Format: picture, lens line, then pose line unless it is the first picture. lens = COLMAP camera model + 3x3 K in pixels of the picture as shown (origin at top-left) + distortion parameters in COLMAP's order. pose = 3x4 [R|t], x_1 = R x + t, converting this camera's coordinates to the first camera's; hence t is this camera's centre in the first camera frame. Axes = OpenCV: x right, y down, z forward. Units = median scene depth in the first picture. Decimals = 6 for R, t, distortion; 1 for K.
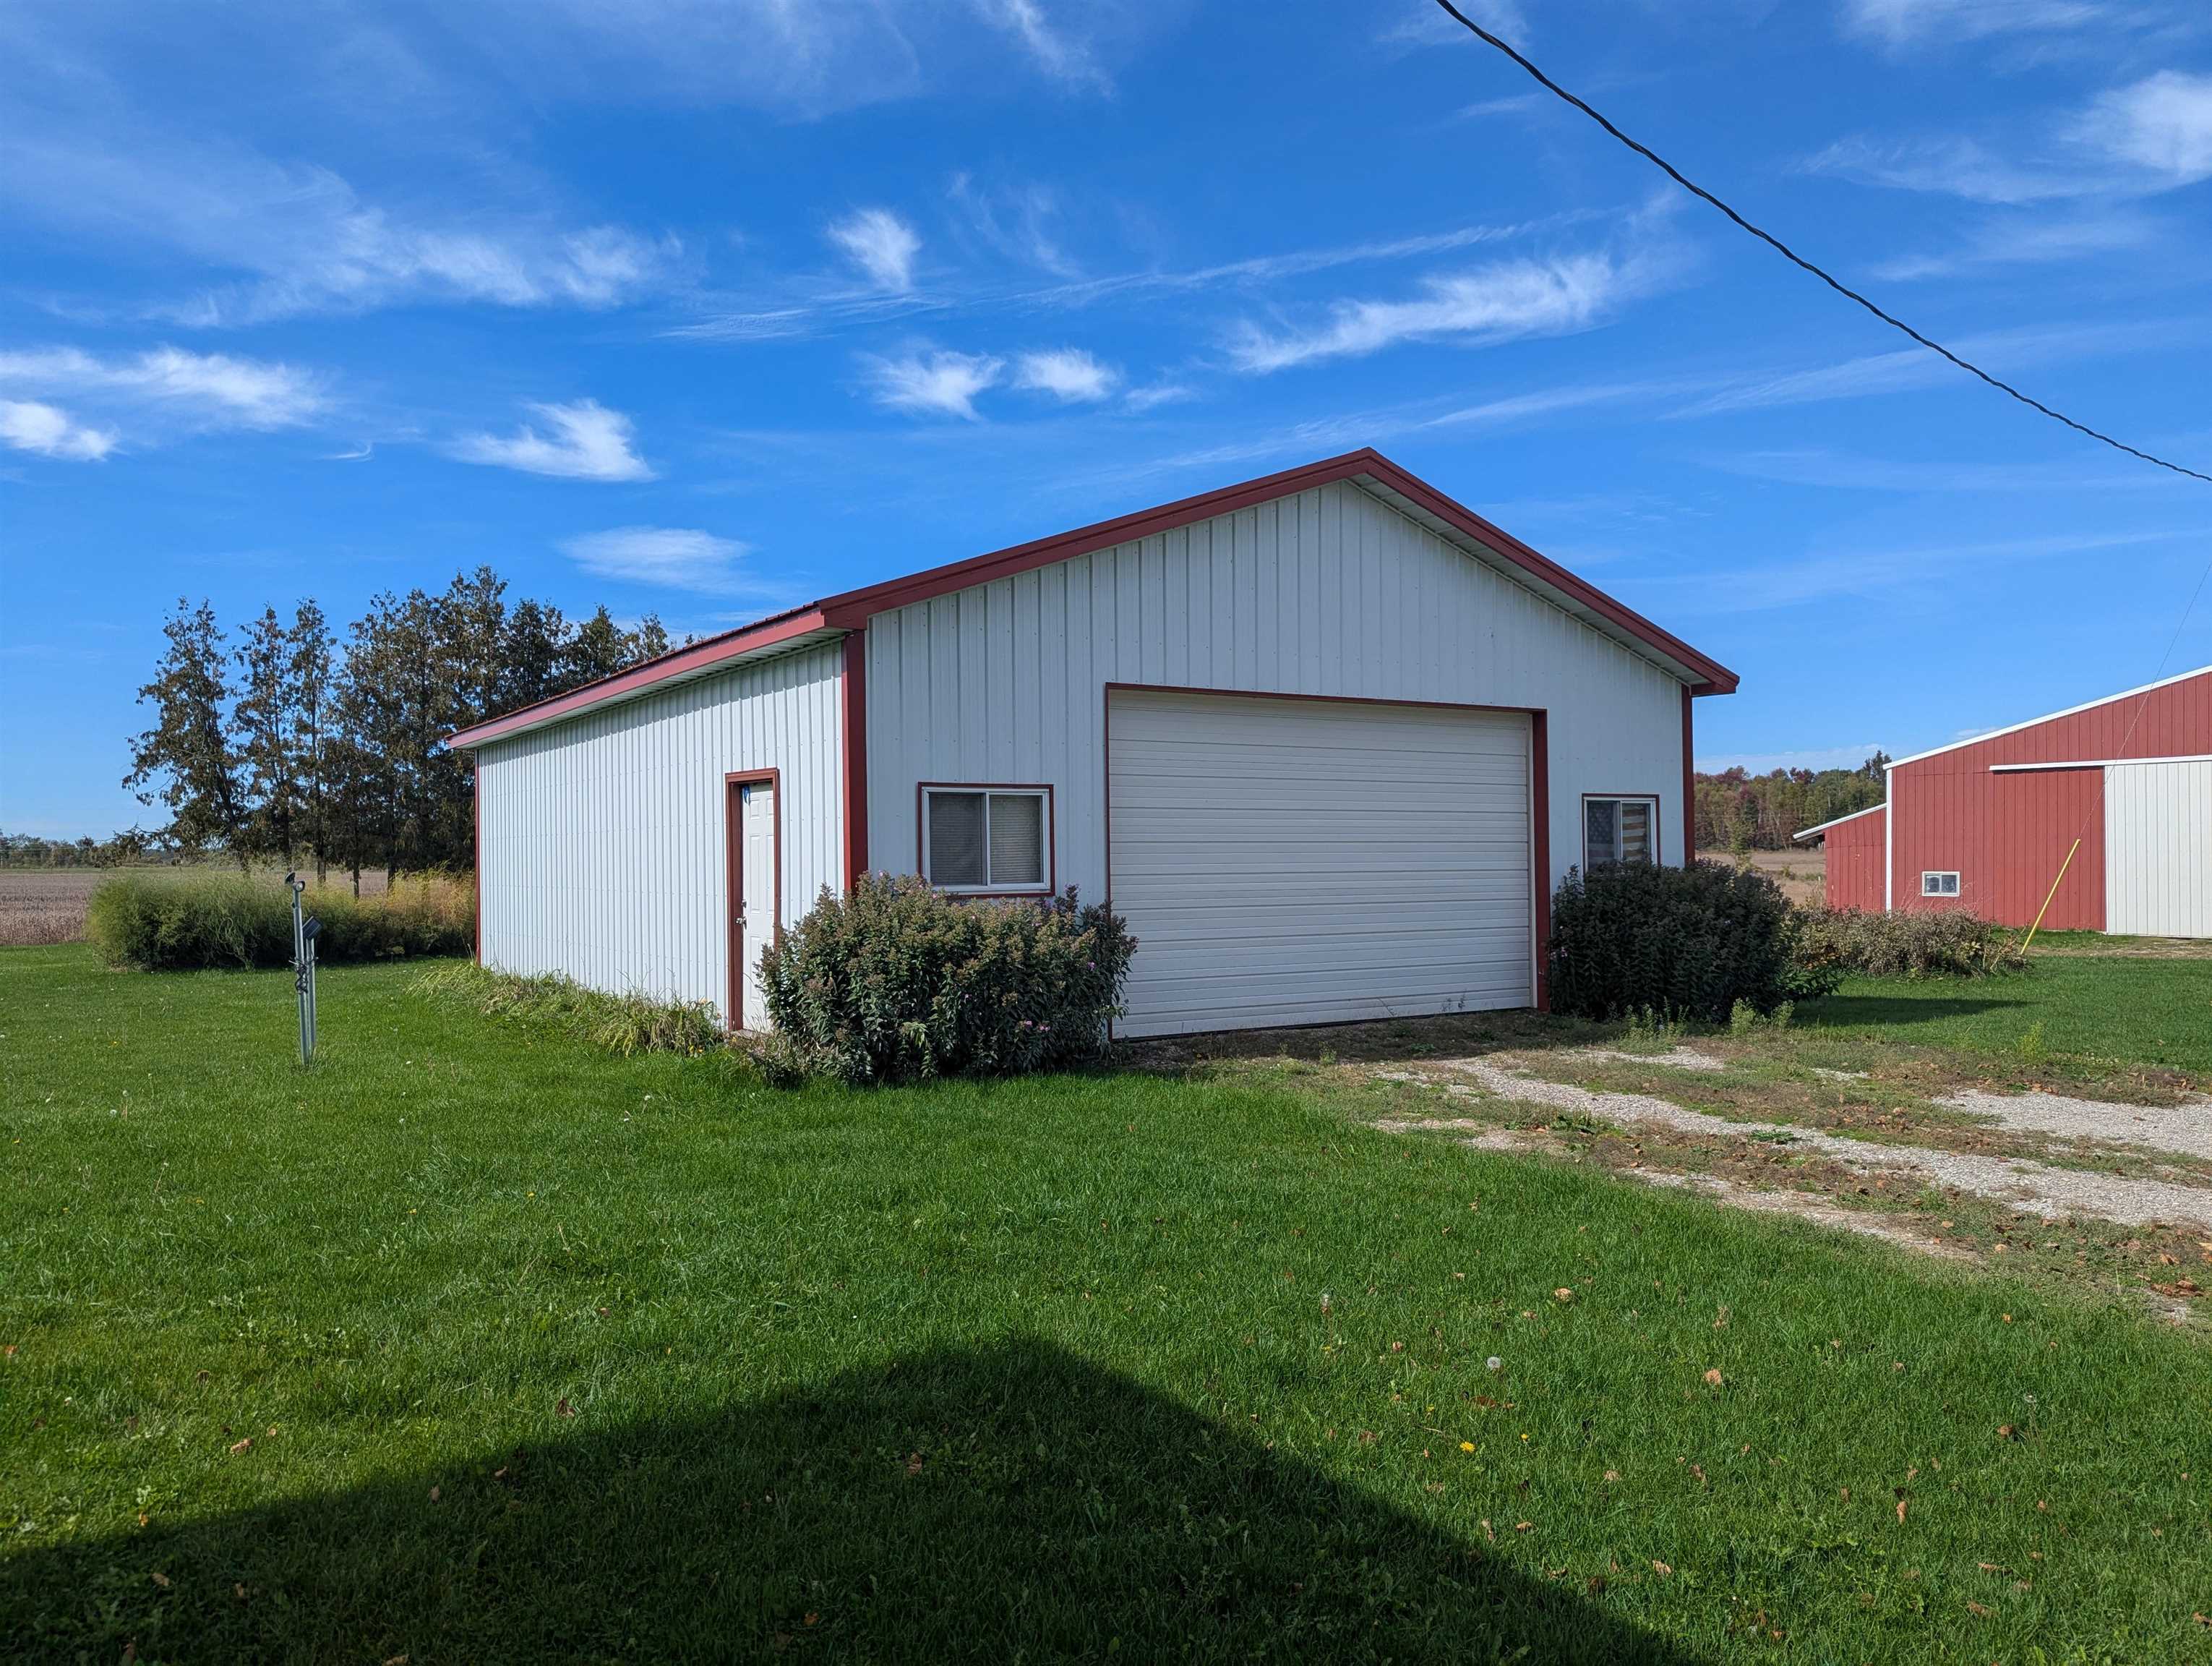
lens RADIAL K [[1505.0, 0, 1117.6], [0, 1505.0, 846.5], [0, 0, 1]] dist [-0.002493, -0.010640]
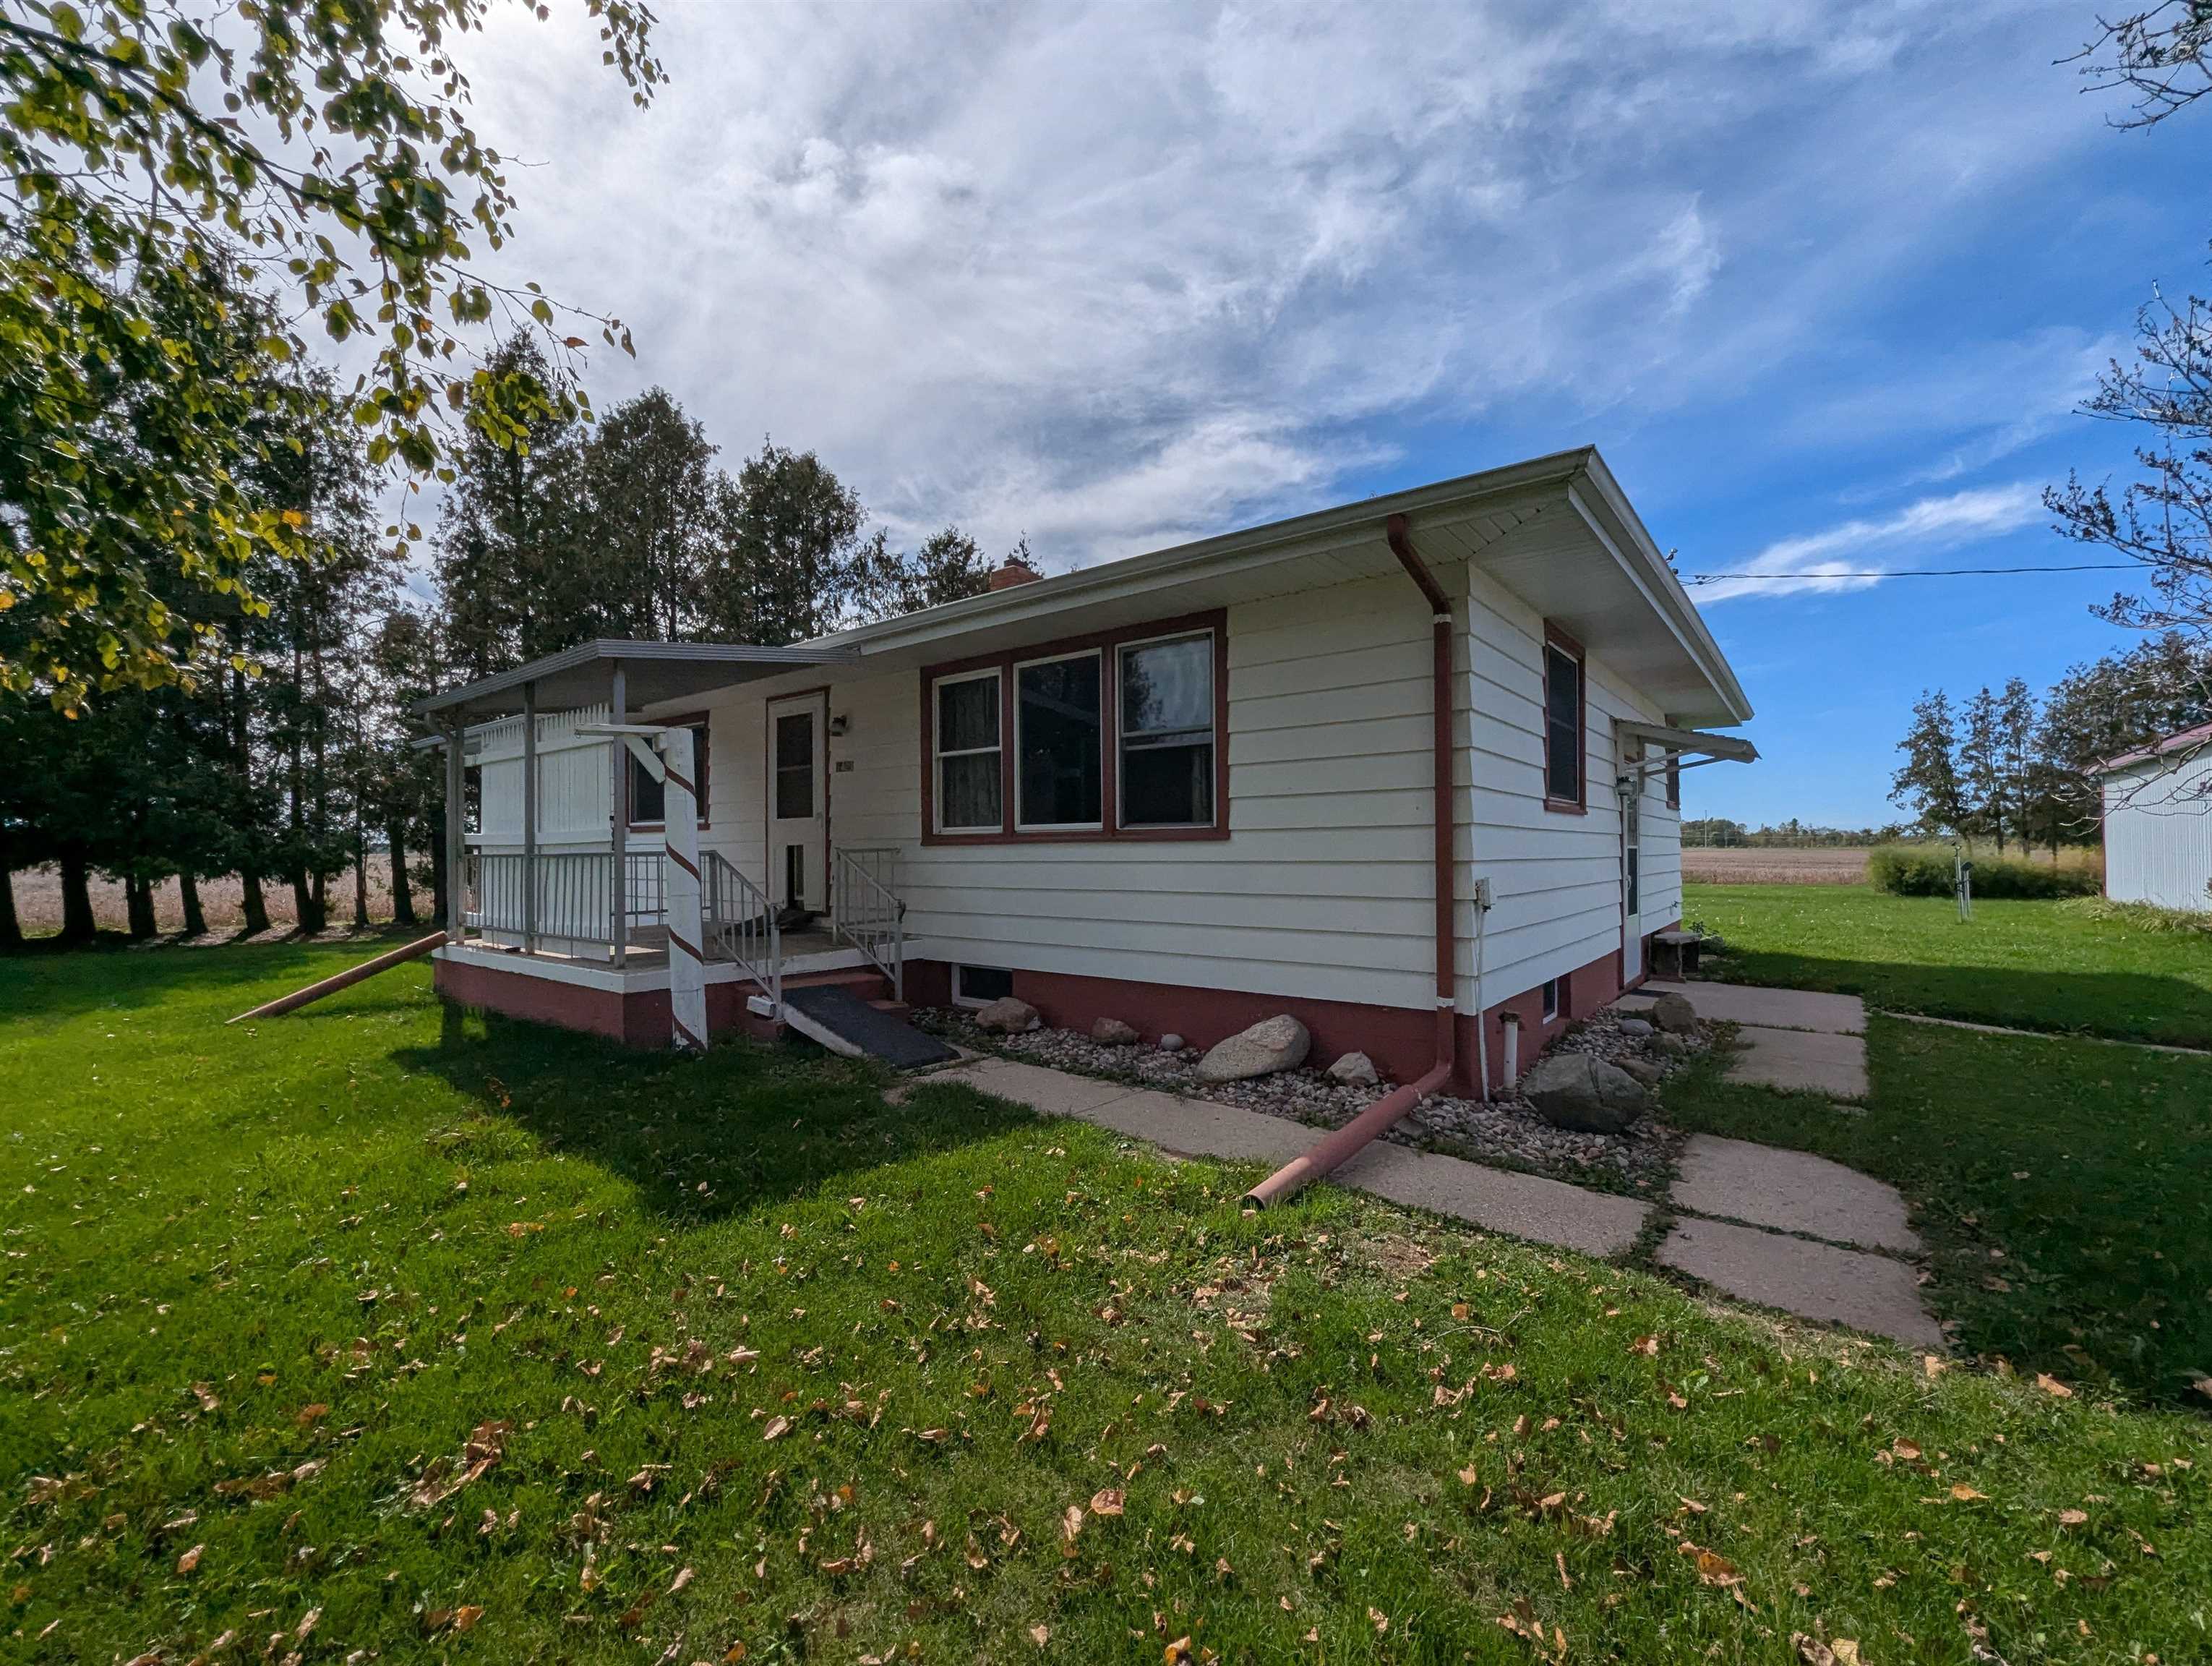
lens RADIAL K [[921.6, 0, 1122.7], [0, 921.6, 847.1], [0, 0, 1]] dist [0.007951, 0.000945]
pose [[0.287834, 0.002530, -0.957677, 0.134471], [0.010768, 0.999925, 0.005879, 0.000131], [0.957620, -0.012005, 0.287785, -0.194342]]
